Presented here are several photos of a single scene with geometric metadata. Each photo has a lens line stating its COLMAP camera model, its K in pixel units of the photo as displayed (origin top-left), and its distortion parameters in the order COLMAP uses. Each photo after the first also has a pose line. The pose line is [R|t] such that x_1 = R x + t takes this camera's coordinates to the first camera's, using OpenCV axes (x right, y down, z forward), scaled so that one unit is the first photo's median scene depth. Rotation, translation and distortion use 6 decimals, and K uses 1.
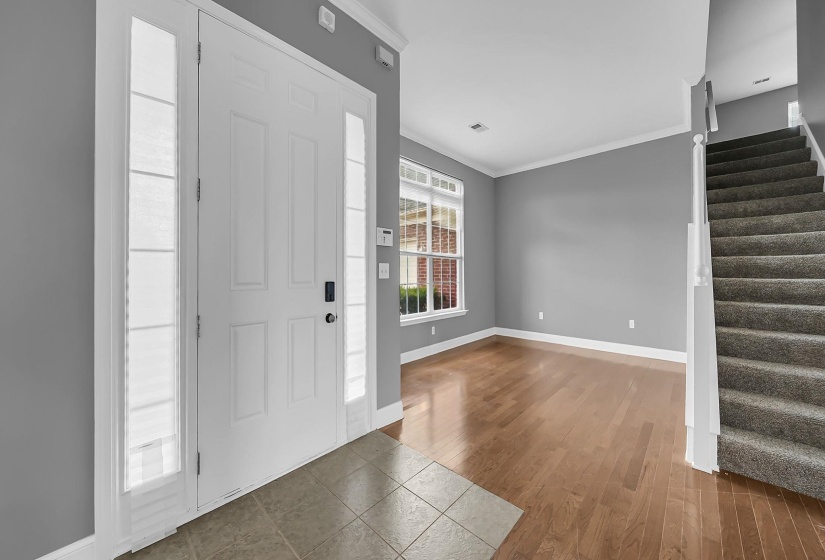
lens RADIAL K [[292.7, 0, 415.8], [0, 292.7, 272.0], [0, 0, 1]] dist [0.001437, -0.000067]
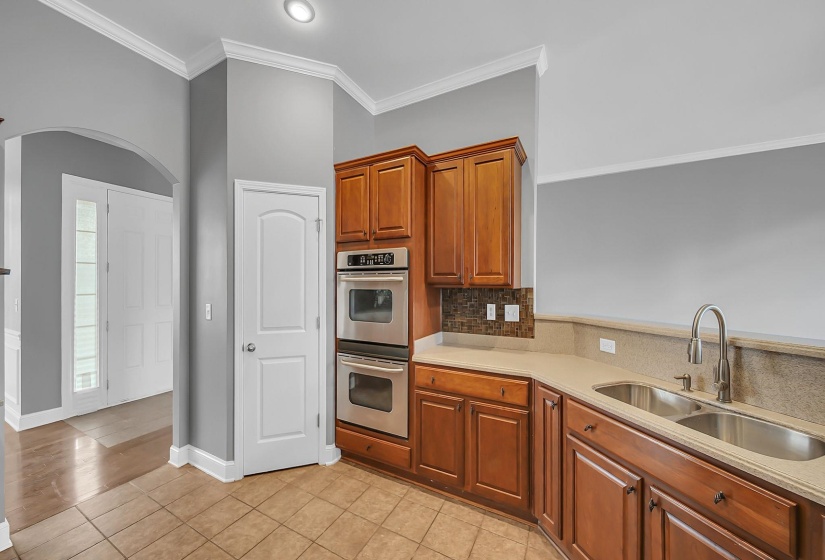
lens RADIAL K [[292.7, 0, 413.8], [0, 292.7, 284.3], [0, 0, 1]] dist [0.001437, -0.000067]
pose [[0.961574, 0.004396, 0.274511, 1.041801], [-0.004939, 0.999987, 0.001286, -0.175340], [-0.274502, -0.002592, 0.961583, -2.074416]]
